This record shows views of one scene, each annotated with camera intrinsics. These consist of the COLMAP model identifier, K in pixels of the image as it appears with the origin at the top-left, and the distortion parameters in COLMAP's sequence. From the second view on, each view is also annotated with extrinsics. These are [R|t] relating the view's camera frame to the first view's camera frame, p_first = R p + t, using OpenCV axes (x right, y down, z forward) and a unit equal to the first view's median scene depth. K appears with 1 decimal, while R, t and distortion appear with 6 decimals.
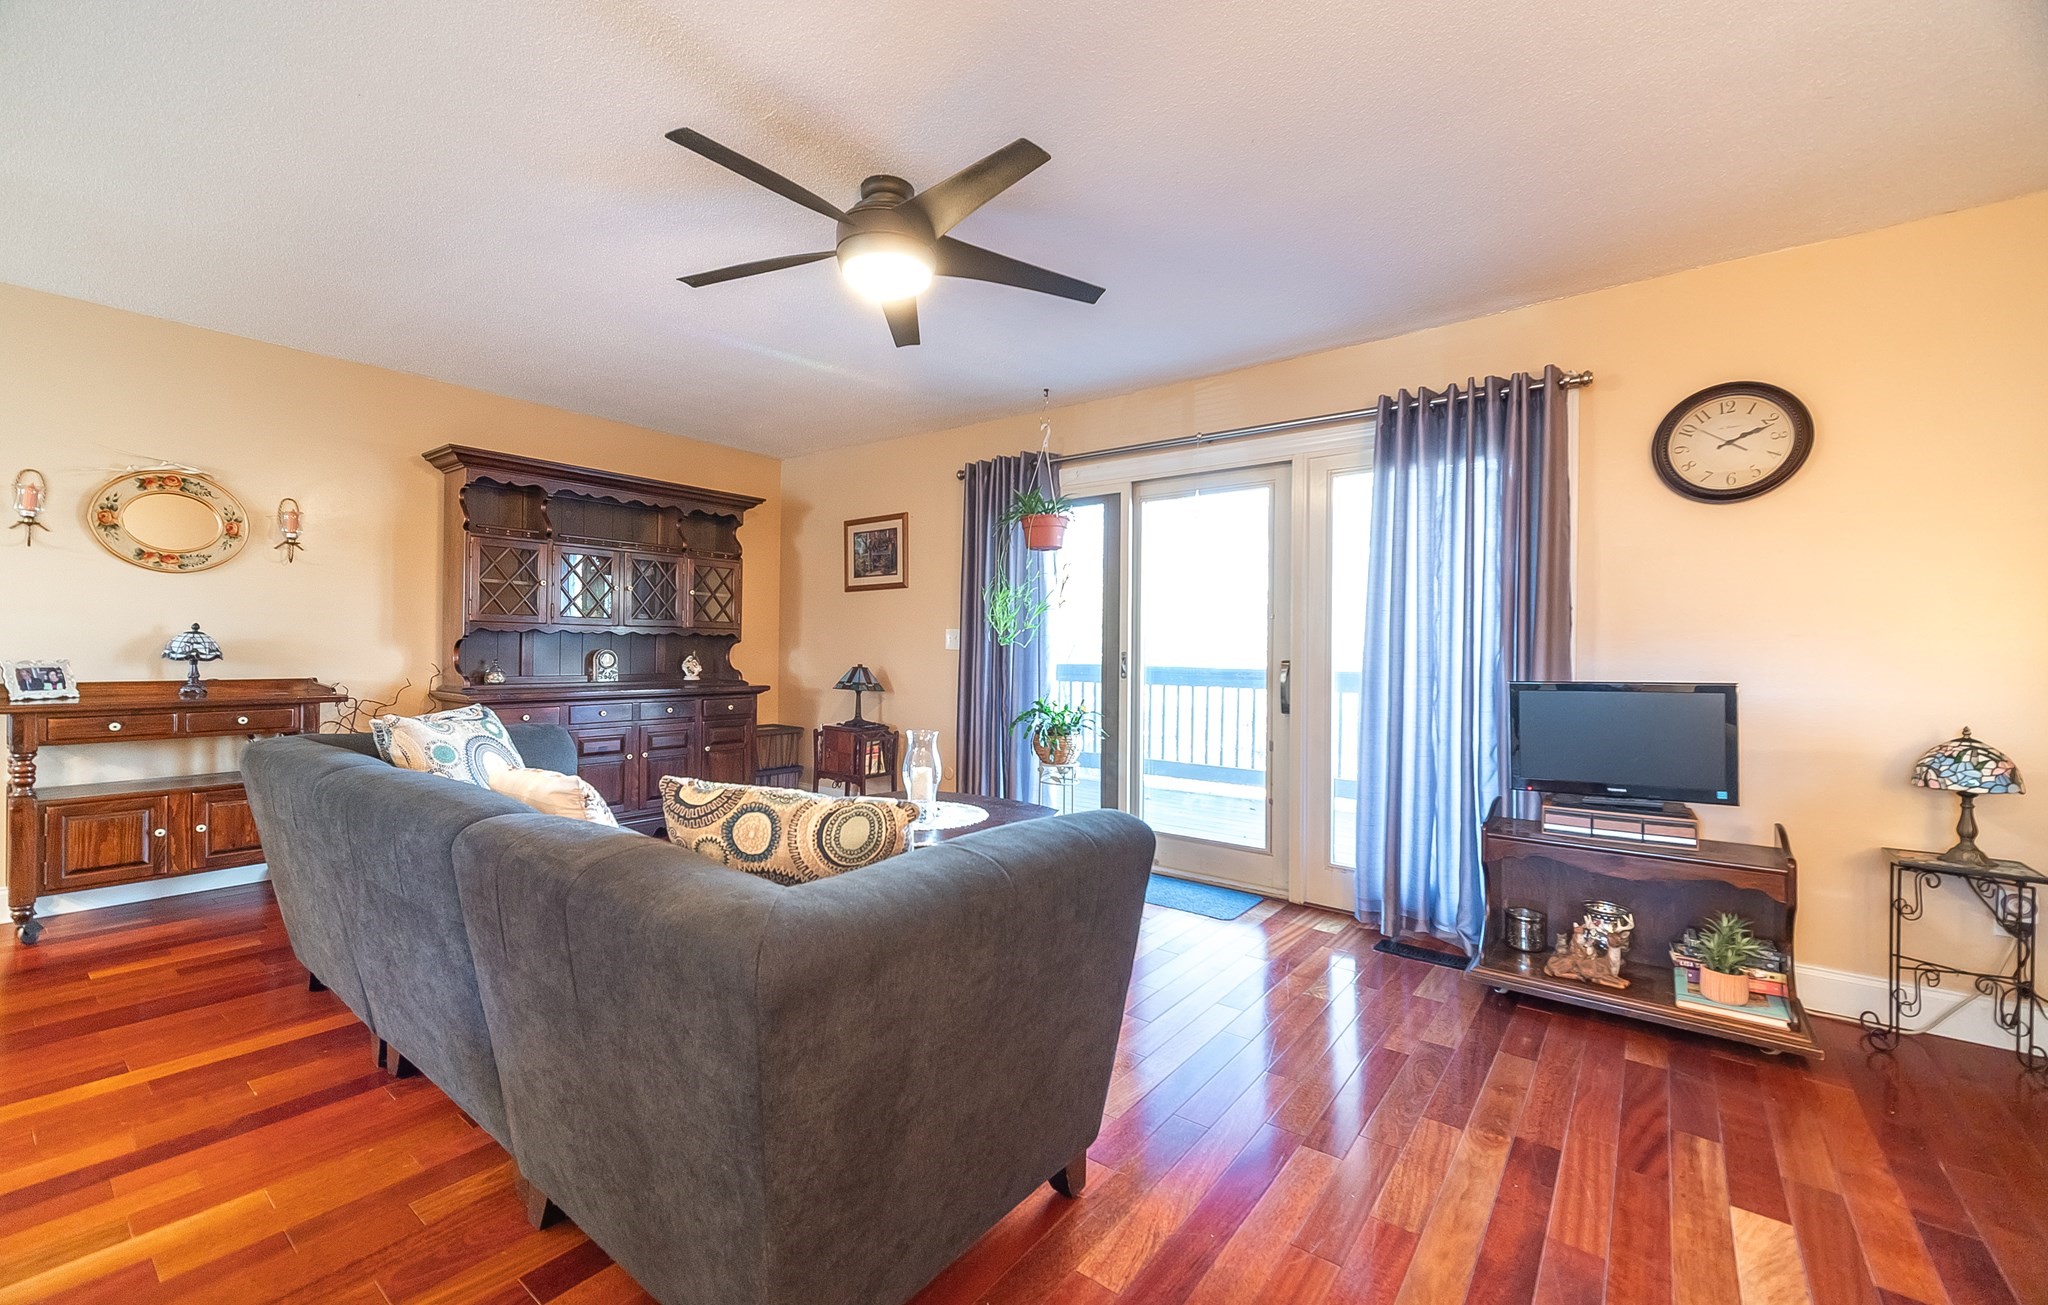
lens RADIAL K [[818.0, 0, 1012.4], [0, 818.0, 658.1], [0, 0, 1]] dist [0.003308, -0.000623]
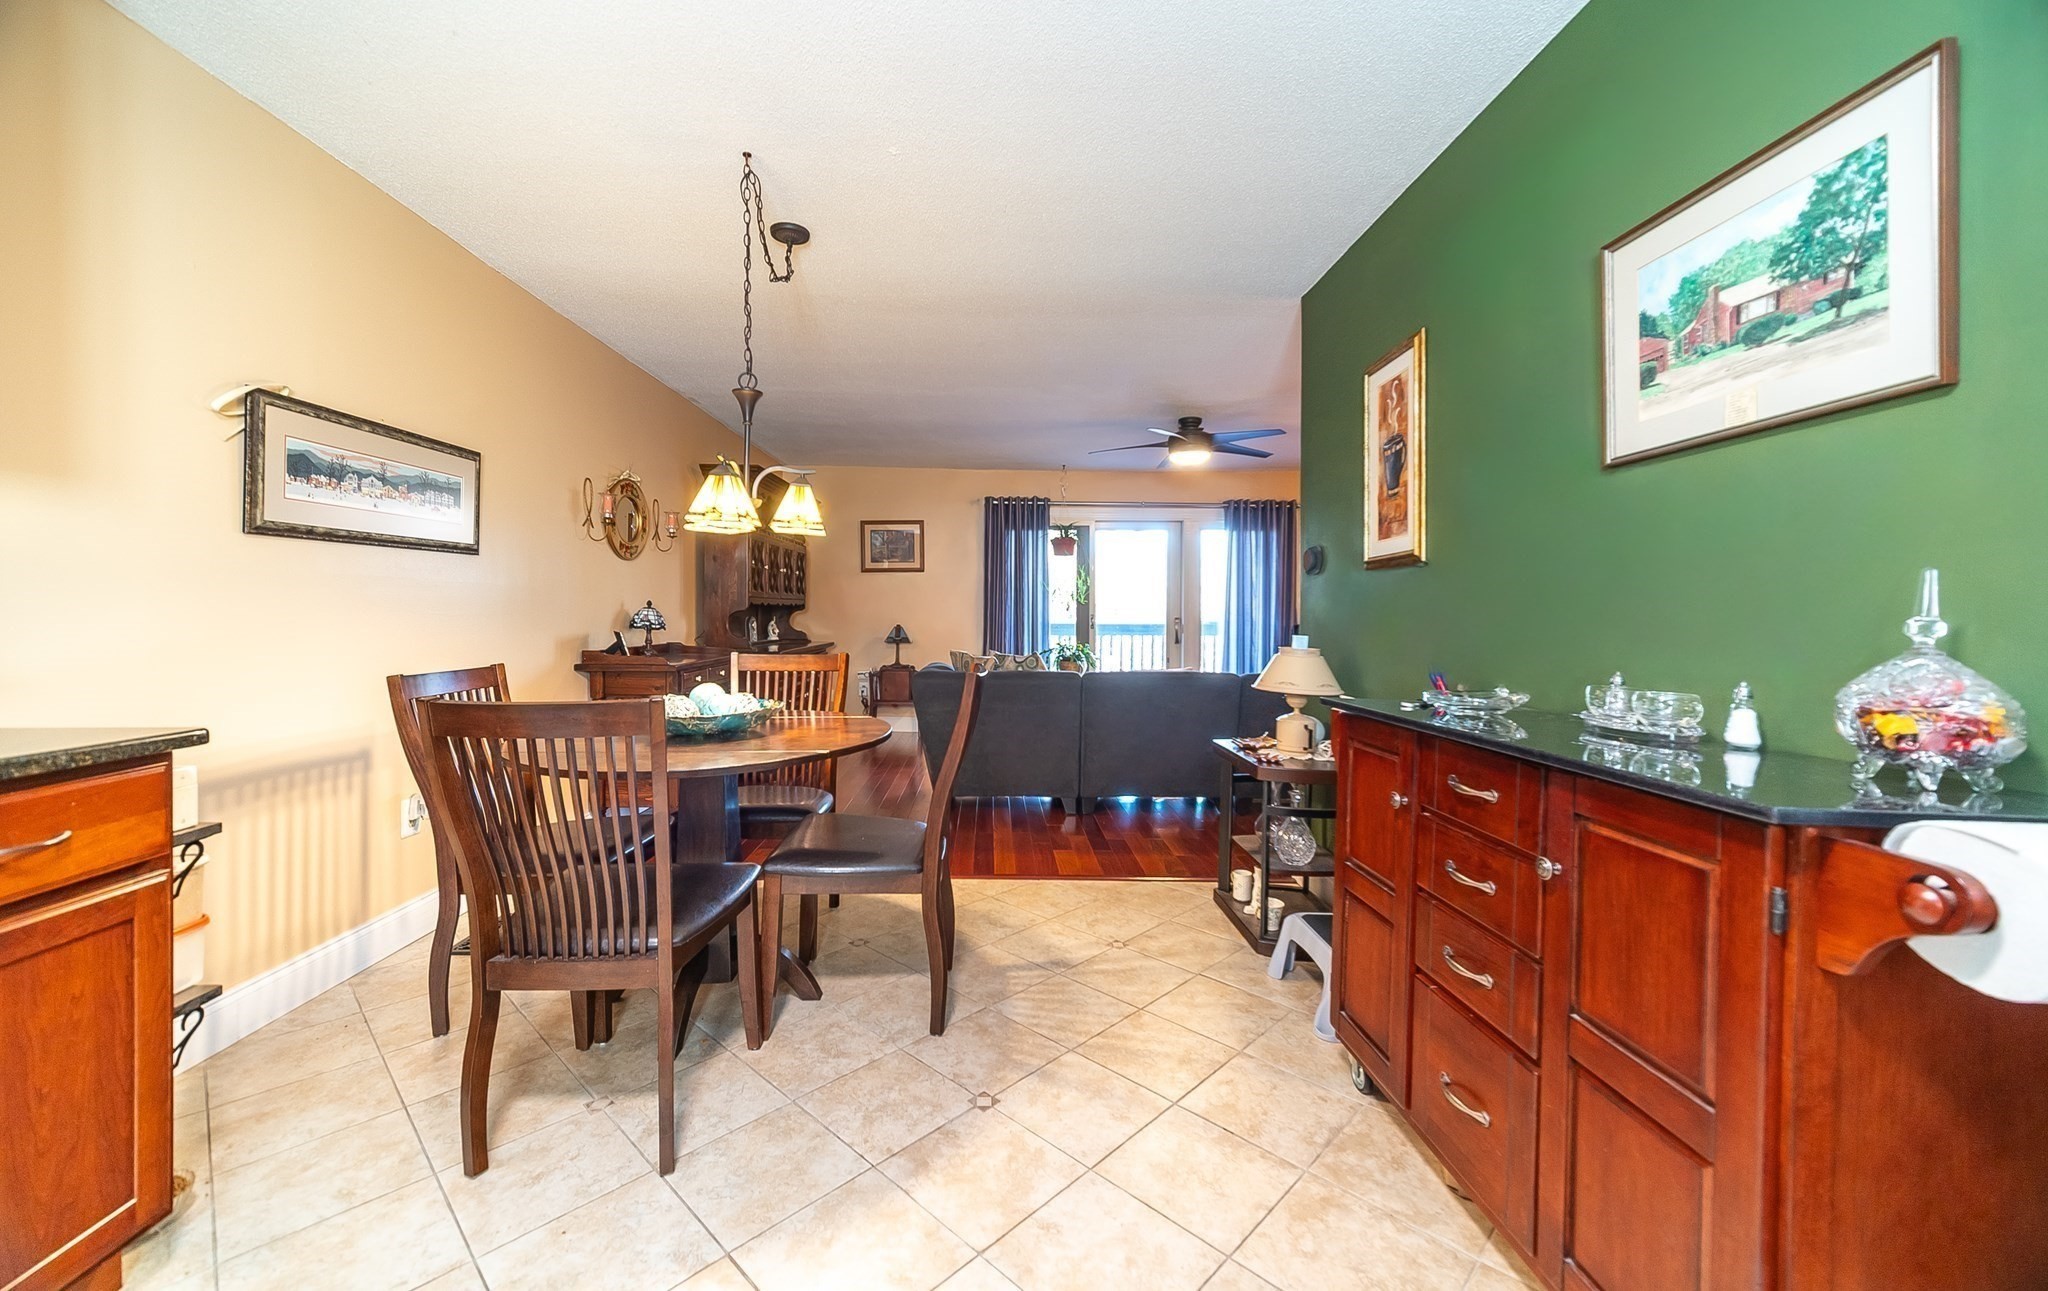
lens RADIAL K [[811.6, 0, 1009.4], [0, 811.6, 620.1], [0, 0, 1]] dist [0.010407, -0.001098]
pose [[0.773779, -0.016344, 0.633244, -1.404386], [0.012857, 0.999866, 0.010097, -0.018715], [-0.633325, 0.000329, 0.773886, -0.328712]]
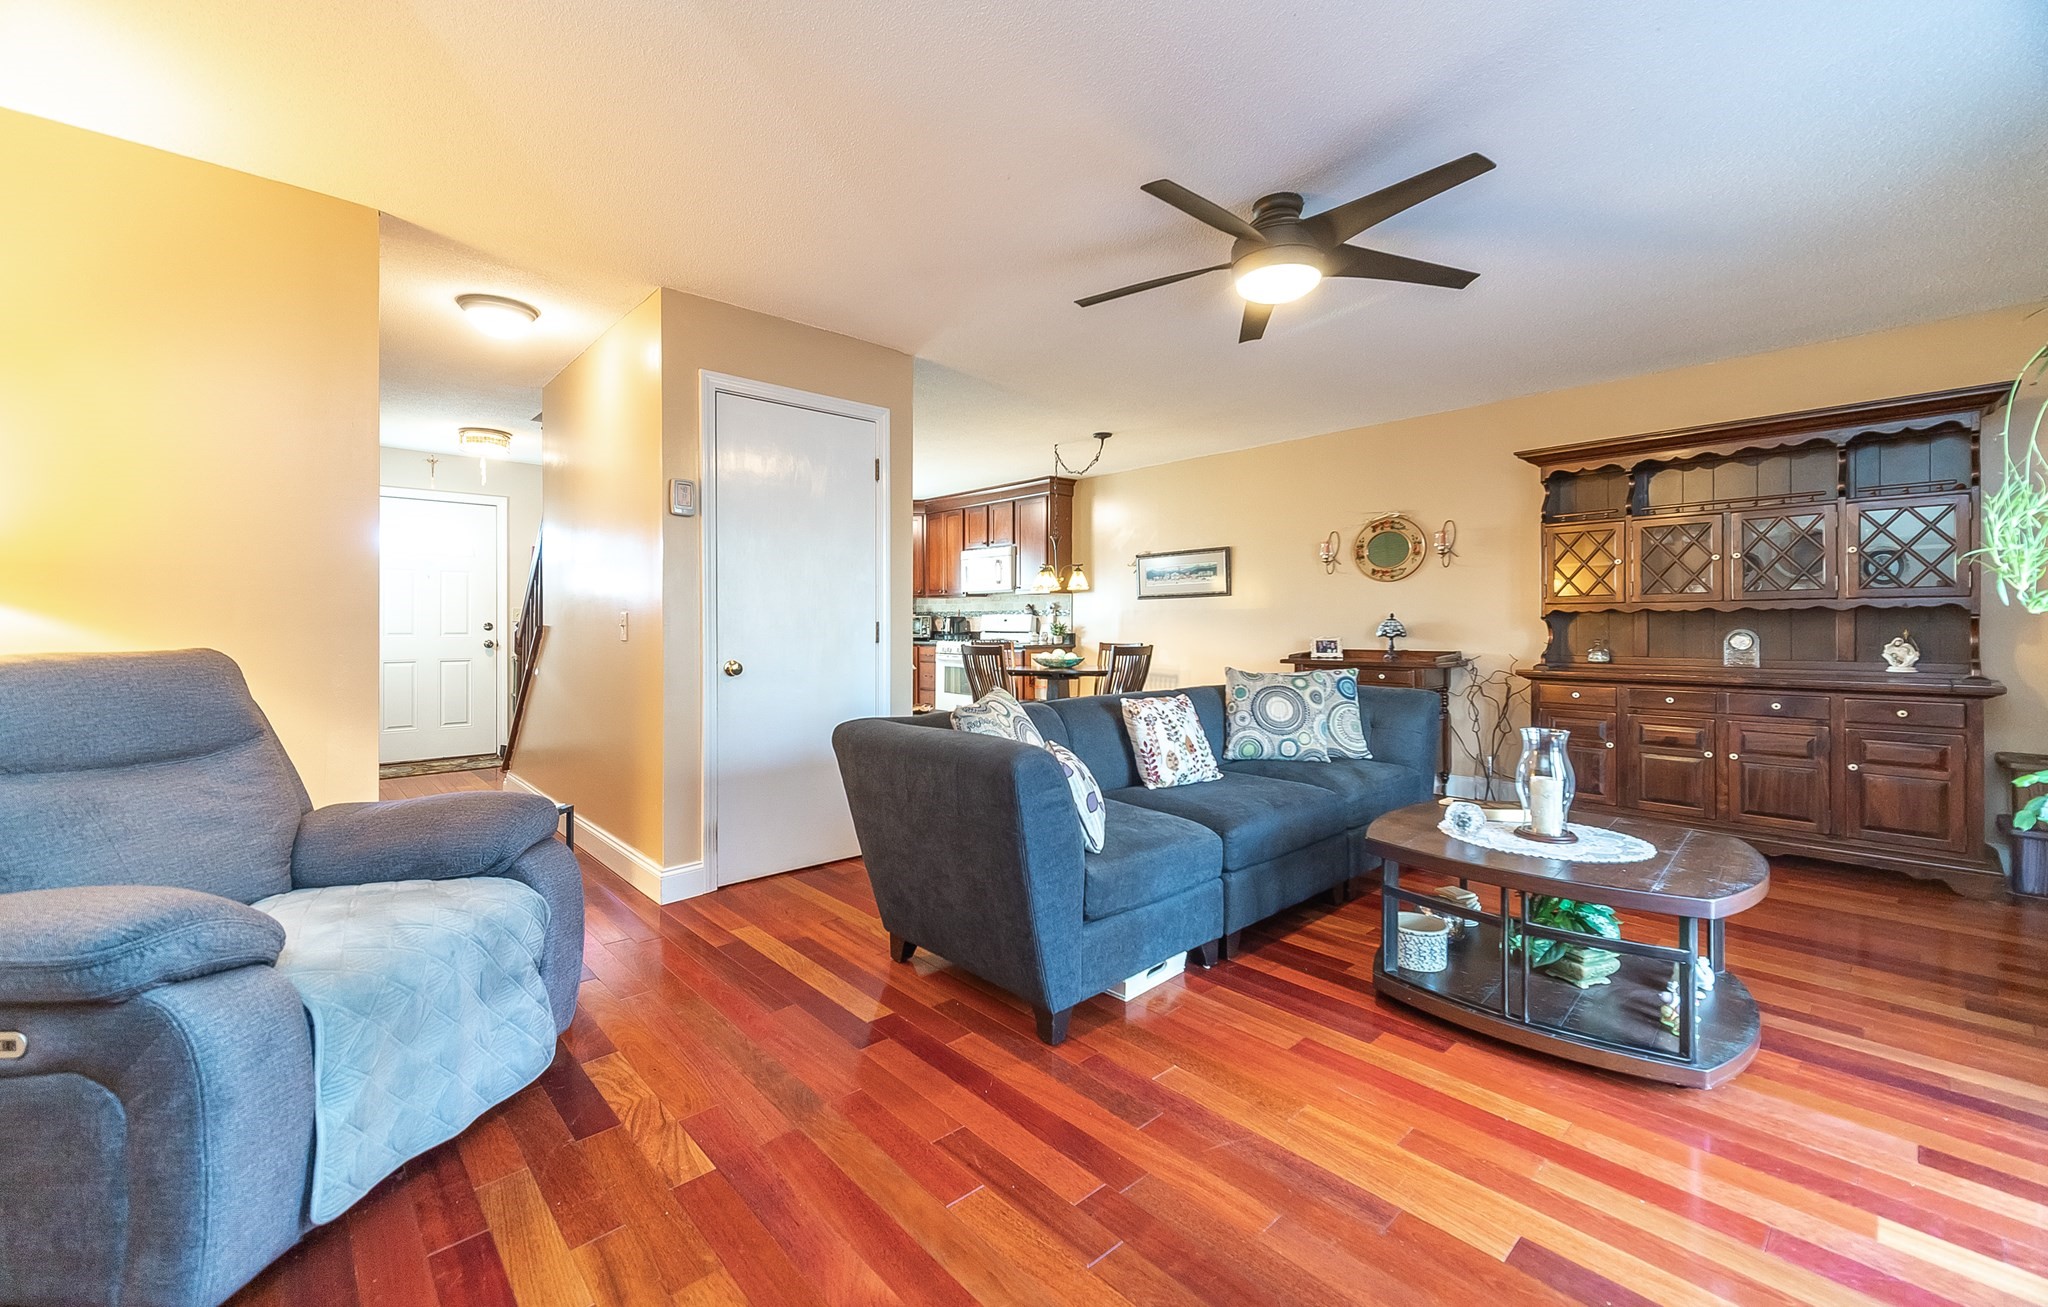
lens RADIAL K [[818.0, 0, 1018.9], [0, 818.0, 624.9], [0, 0, 1]] dist [0.003308, -0.000623]
pose [[-0.159983, -0.014895, -0.987007, 0.653902], [-0.014385, 0.999815, -0.012756, 0.009325], [0.987015, 0.012157, -0.160167, 0.567217]]
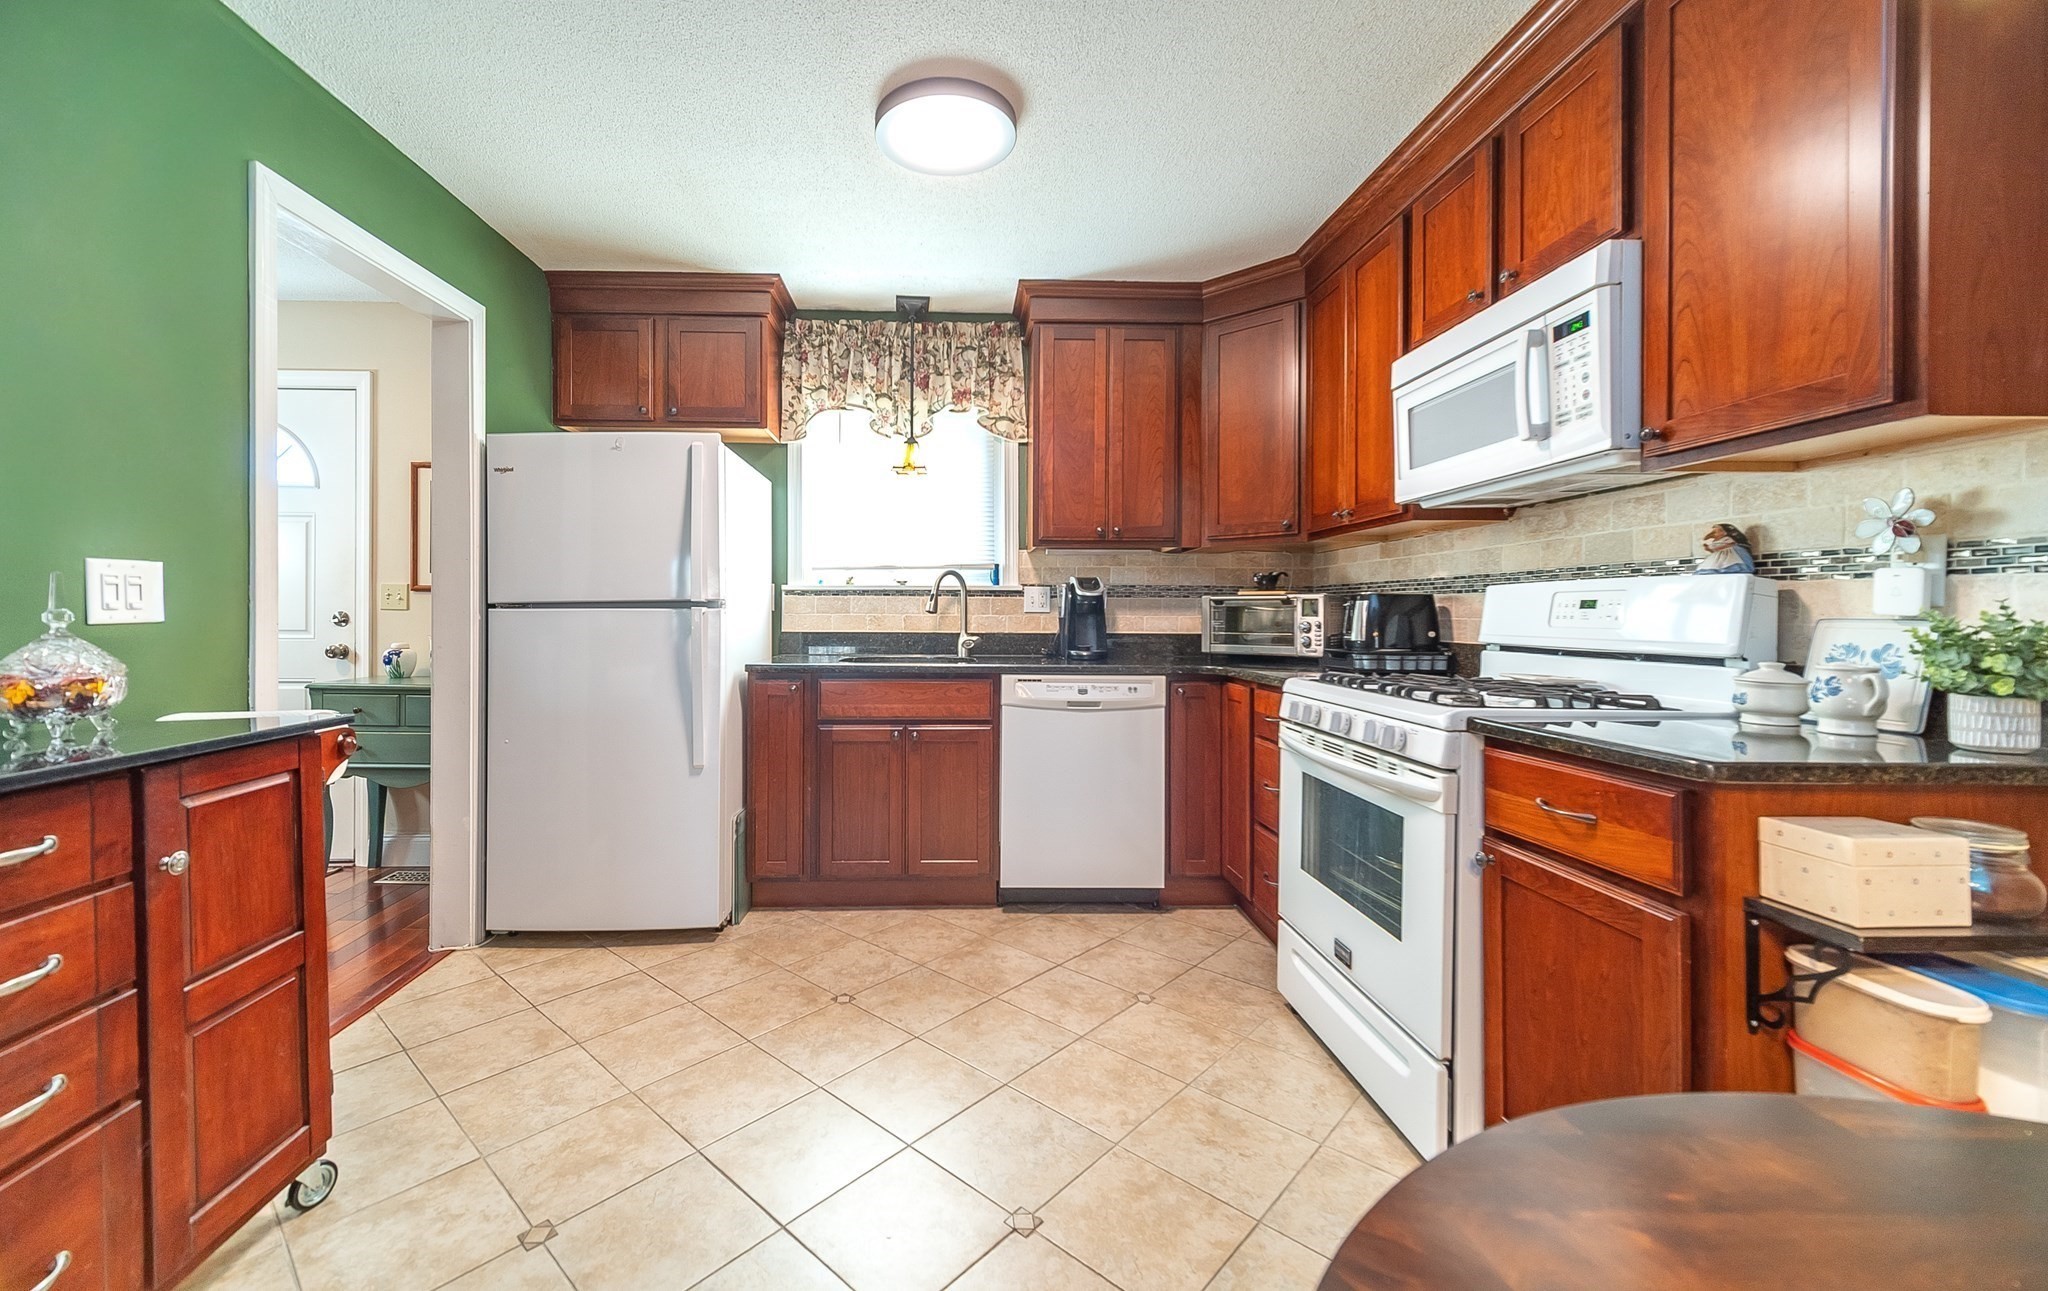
lens RADIAL K [[811.6, 0, 975.7], [0, 811.6, 613.0], [0, 0, 1]] dist [0.010407, -0.001098]
pose [[-0.759505, -0.015879, -0.650308, -1.027694], [-0.018848, 0.999819, -0.002400, -0.018227], [0.650229, 0.010434, -0.759667, 0.295706]]
